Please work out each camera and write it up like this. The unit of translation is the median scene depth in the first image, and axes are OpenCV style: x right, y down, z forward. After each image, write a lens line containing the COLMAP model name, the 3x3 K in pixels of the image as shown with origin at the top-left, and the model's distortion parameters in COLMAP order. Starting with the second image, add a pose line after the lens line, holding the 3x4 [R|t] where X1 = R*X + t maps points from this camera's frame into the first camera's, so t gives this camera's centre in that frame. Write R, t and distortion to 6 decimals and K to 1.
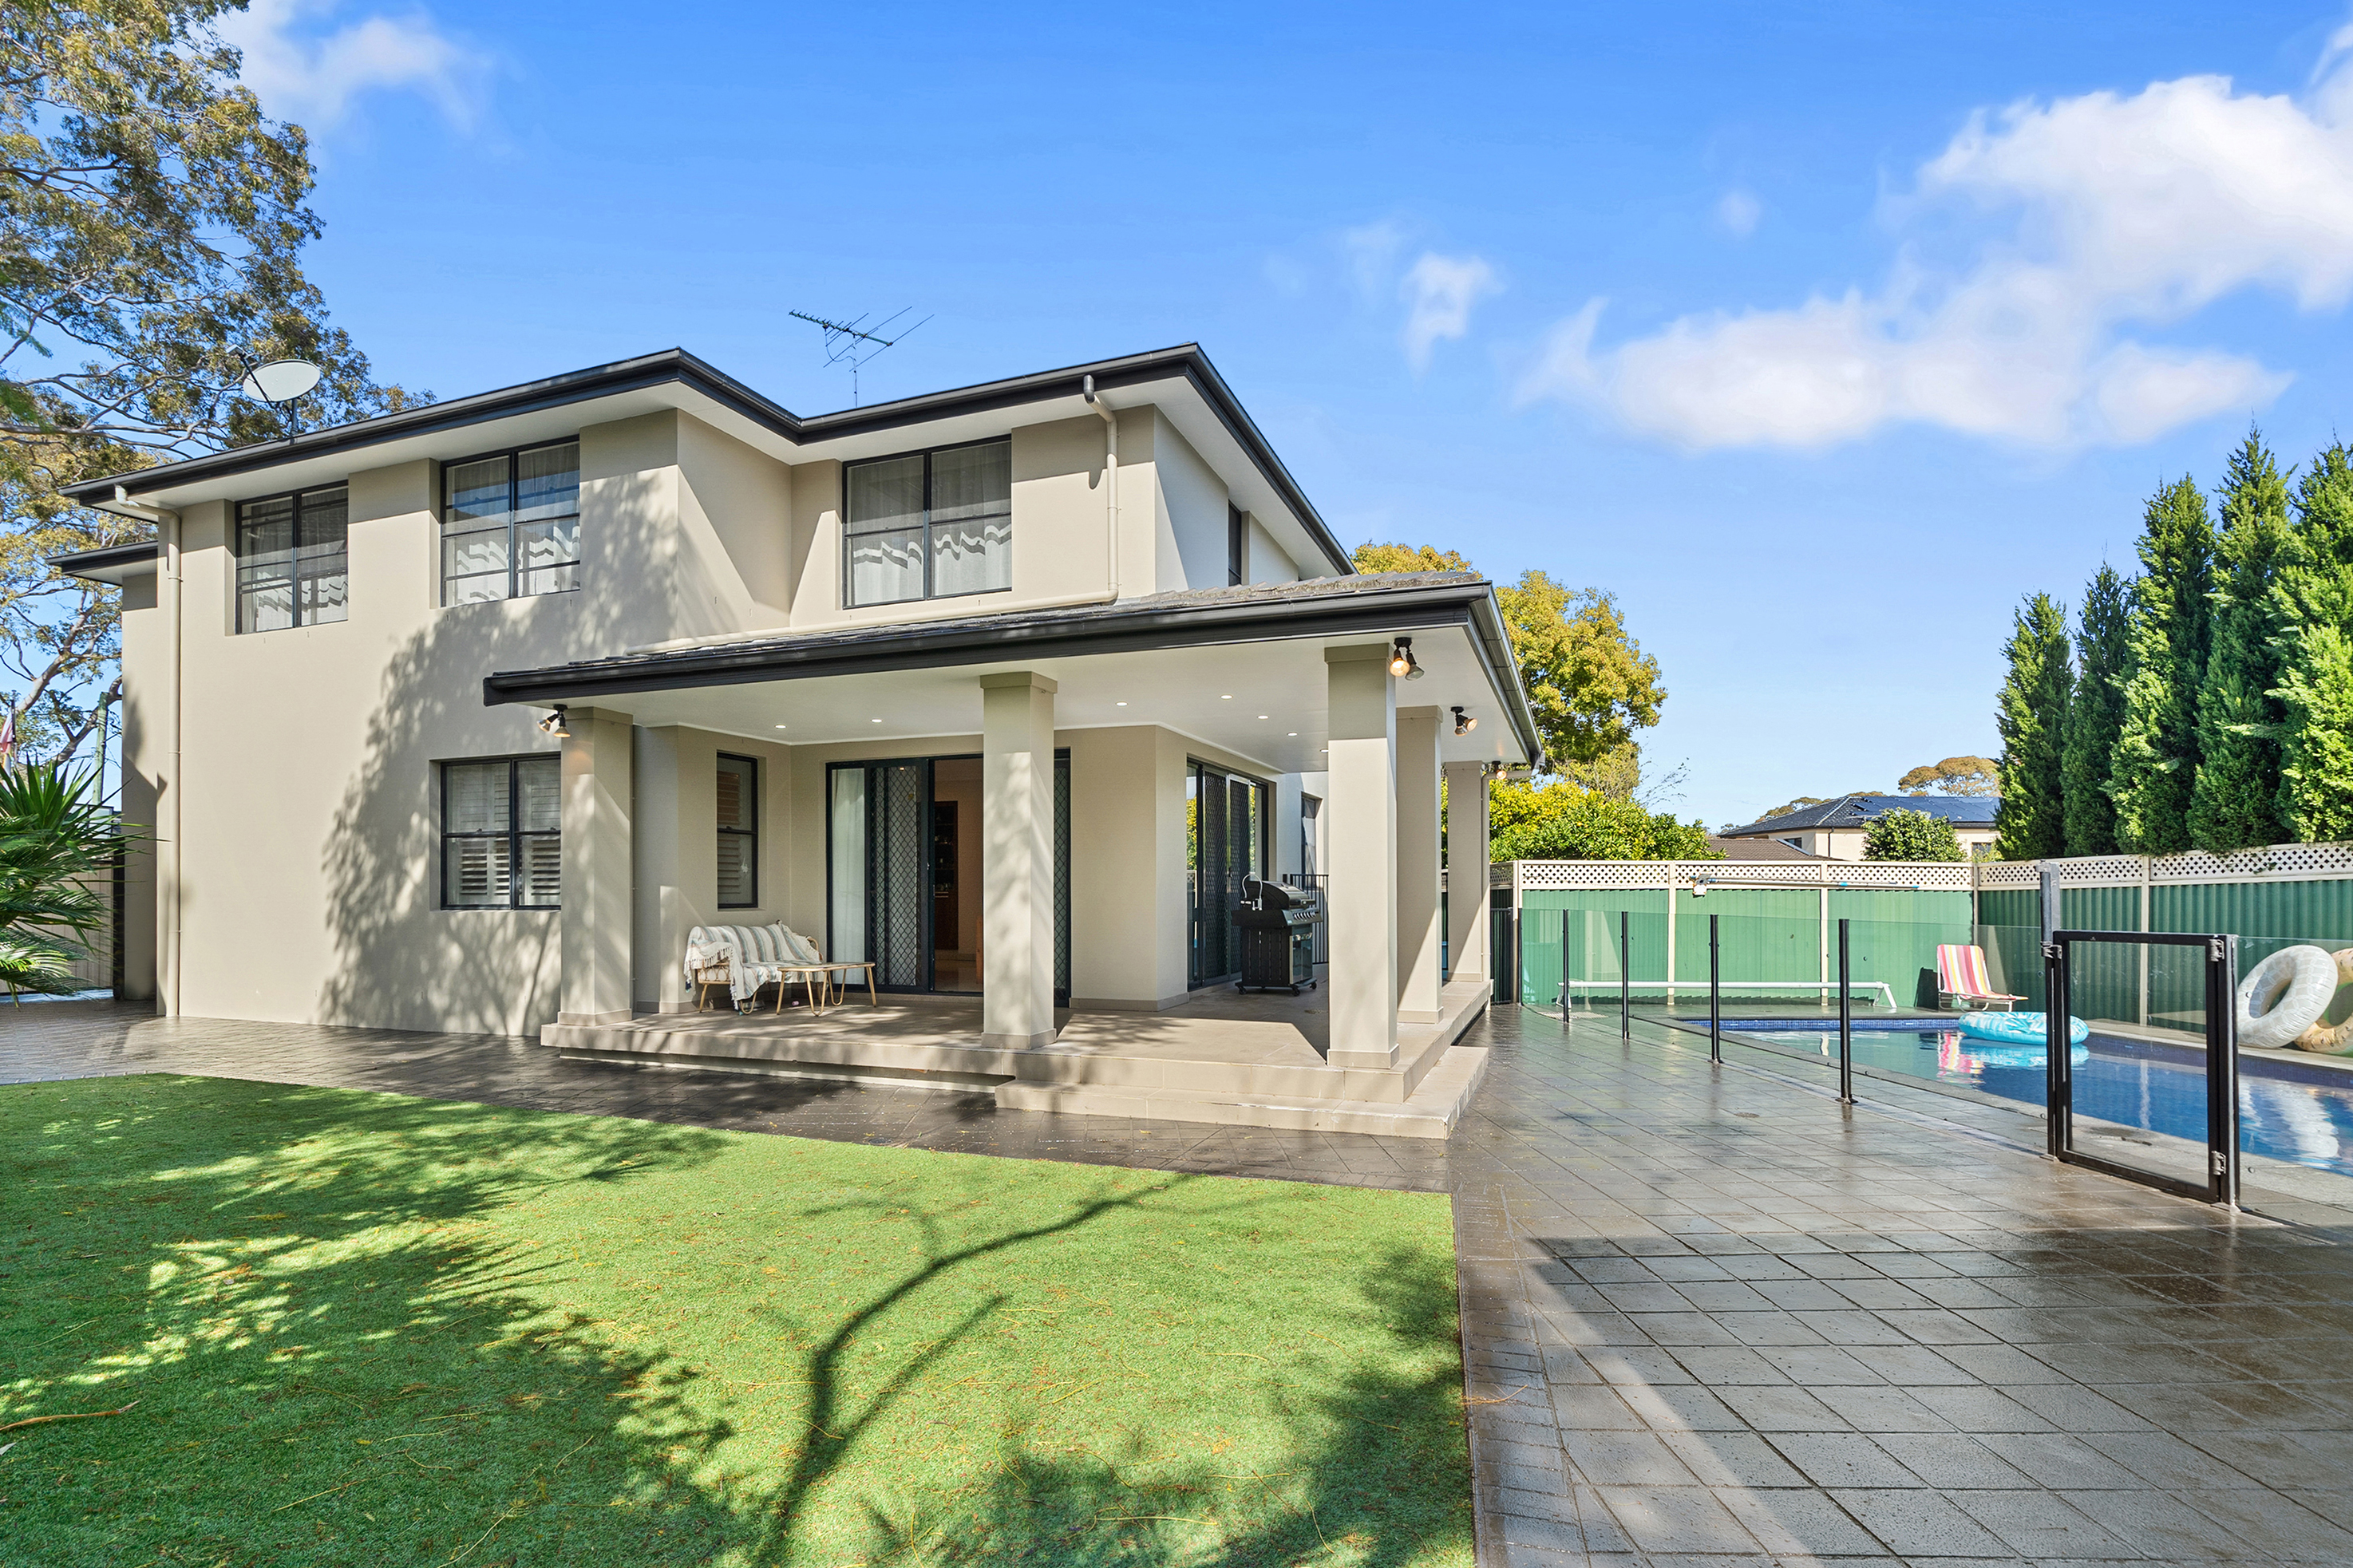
lens RADIAL K [[1108.4, 0, 1170.9], [0, 1108.4, 888.4], [0, 0, 1]] dist [-0.000439, 0.000505]
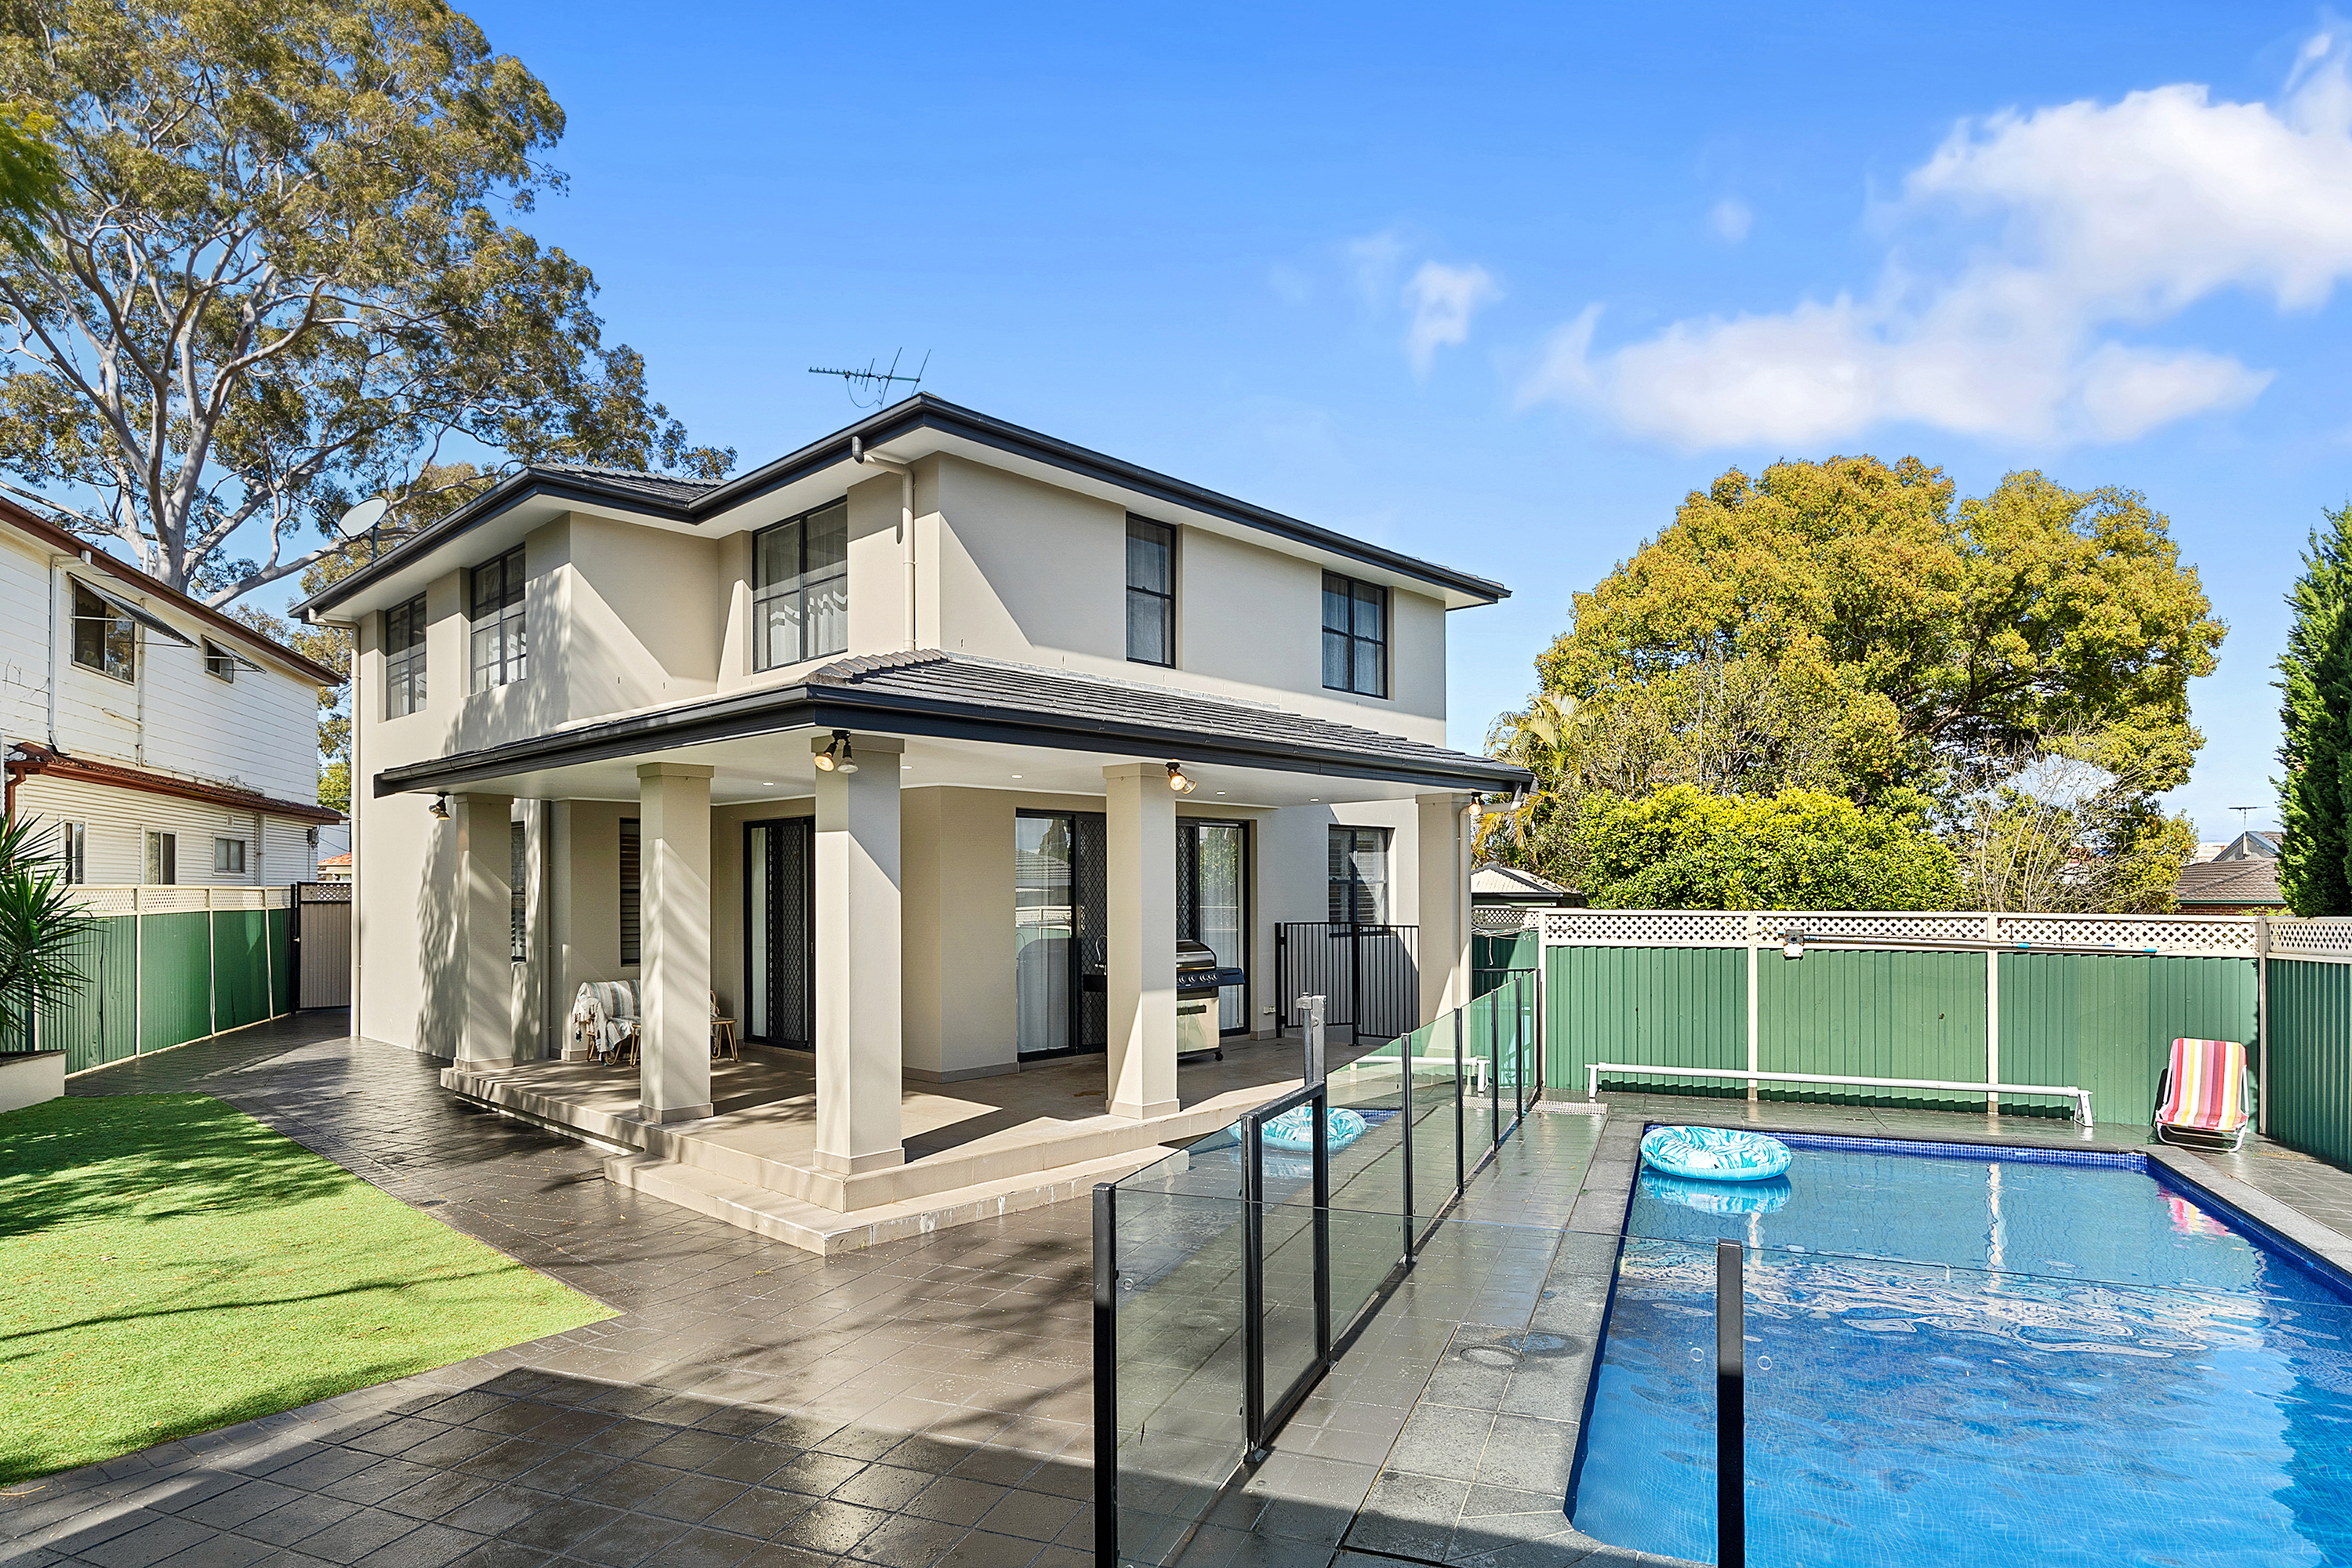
lens RADIAL K [[1276.4, 0, 1179.1], [0, 1276.4, 878.1], [0, 0, 1]] dist [0.004633, -0.000478]
pose [[0.925030, -0.003752, -0.379874, 0.536145], [0.000686, 0.999966, -0.008205, -0.051941], [0.379892, 0.007329, 0.925002, 0.051338]]
